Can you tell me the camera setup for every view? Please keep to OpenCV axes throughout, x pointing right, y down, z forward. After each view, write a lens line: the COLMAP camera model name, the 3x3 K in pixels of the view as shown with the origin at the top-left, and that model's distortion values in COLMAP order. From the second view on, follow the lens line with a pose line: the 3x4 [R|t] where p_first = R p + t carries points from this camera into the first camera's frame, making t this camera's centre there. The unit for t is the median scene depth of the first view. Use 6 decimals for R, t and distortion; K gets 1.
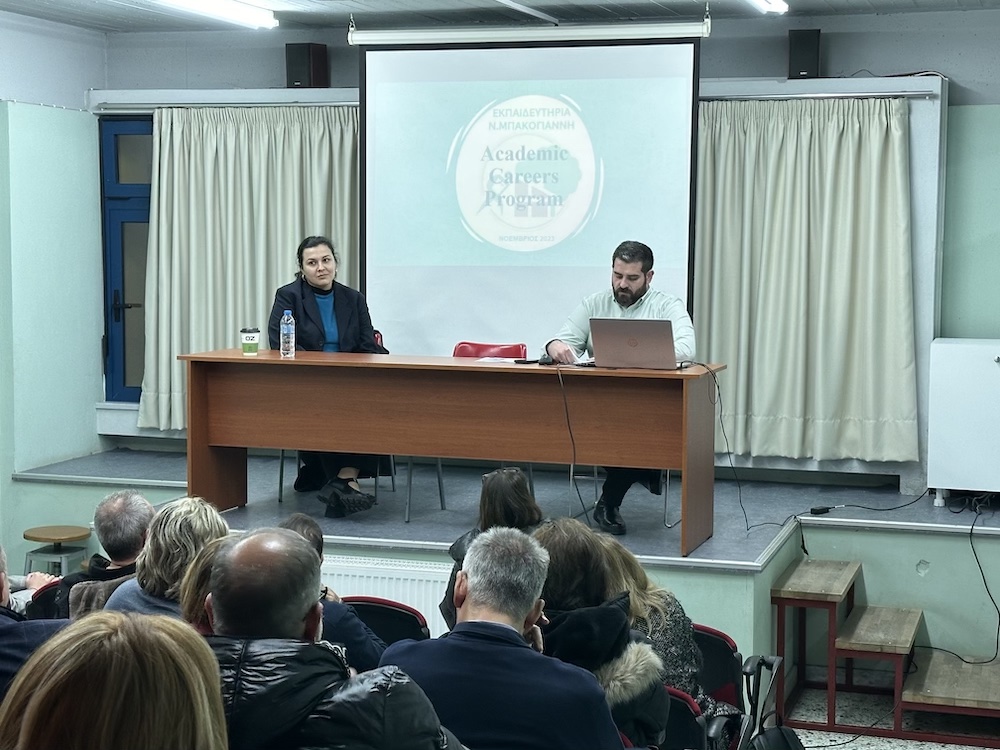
lens RADIAL K [[1821.8, 0, 497.9], [0, 1821.8, 351.2], [0, 0, 1]] dist [0.168506, -0.097856]
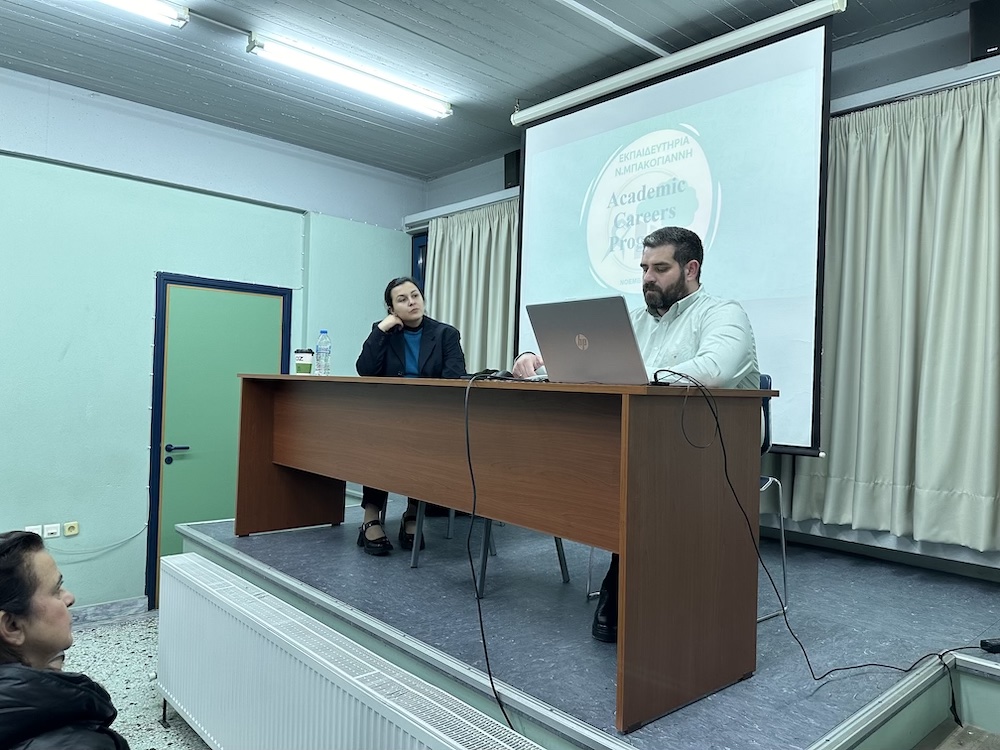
lens RADIAL K [[719.3, 0, 504.3], [0, 719.3, 378.0], [0, 0, 1]] dist [0.049678, -0.049246]
pose [[0.870620, 0.013587, -0.491768, 0.138759], [-0.061711, 0.994739, -0.081769, 0.024869], [0.488069, 0.101537, 0.866879, 0.640972]]
